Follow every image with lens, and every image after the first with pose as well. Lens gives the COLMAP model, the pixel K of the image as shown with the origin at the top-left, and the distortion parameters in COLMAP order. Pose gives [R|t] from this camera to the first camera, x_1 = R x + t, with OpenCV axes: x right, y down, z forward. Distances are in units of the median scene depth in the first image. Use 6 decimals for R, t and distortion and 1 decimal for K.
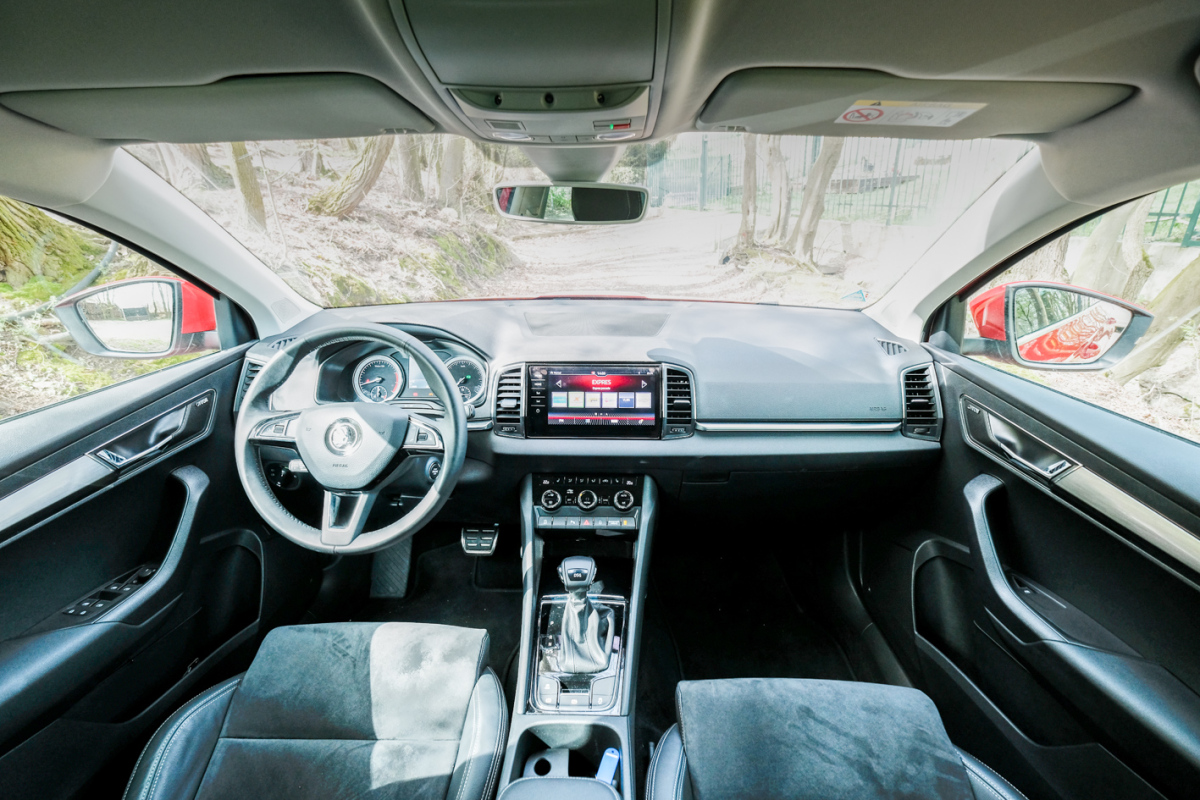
lens RADIAL K [[519.4, 0, 592.8], [0, 519.4, 393.9], [0, 0, 1]] dist [0.001982, -0.000016]
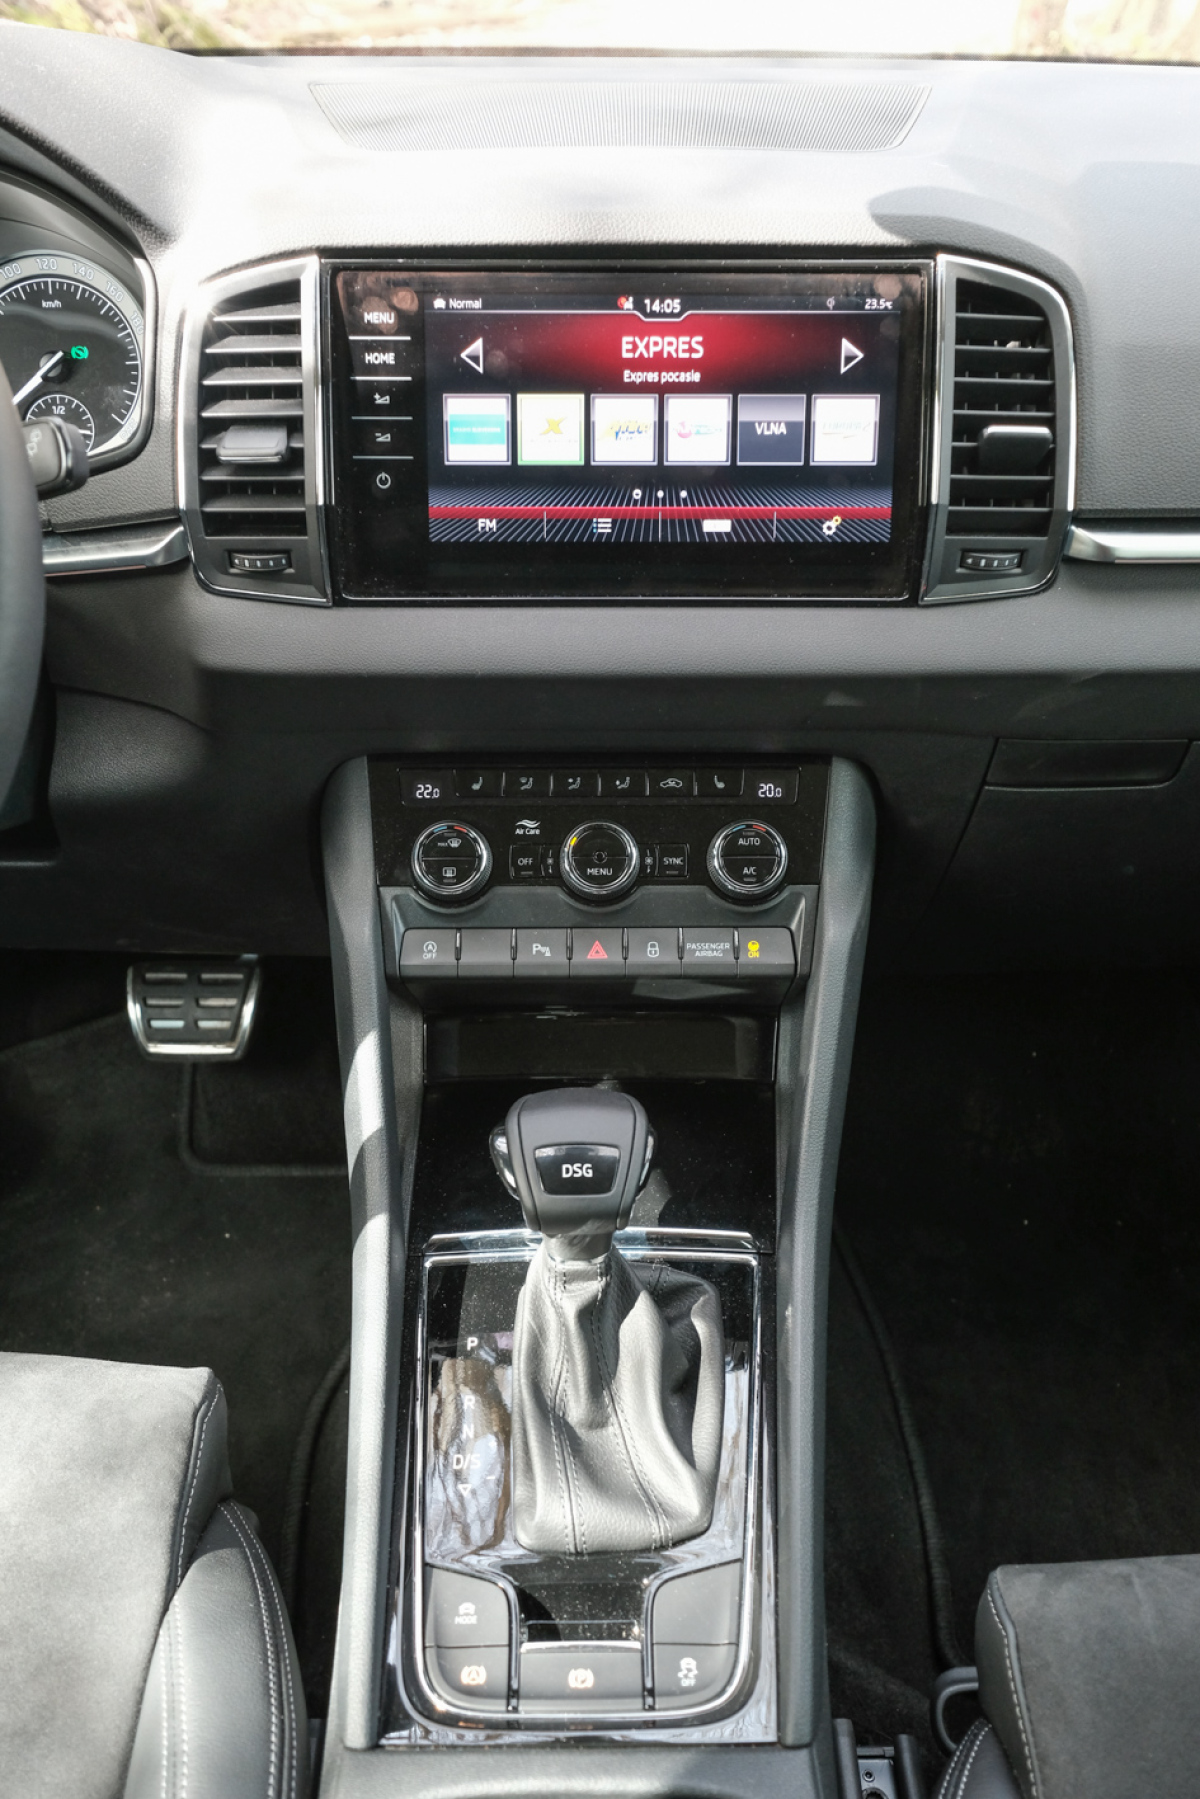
lens RADIAL K [[1475.1, 0, 604.8], [0, 1475.1, 896.5], [0, 0, 1]] dist [-0.001645, 0.009597]
pose [[0.999099, -0.013328, 0.040289, -0.037355], [0.004219, 0.975893, 0.218211, 0.070184], [-0.042226, -0.217844, 0.975070, 0.325378]]
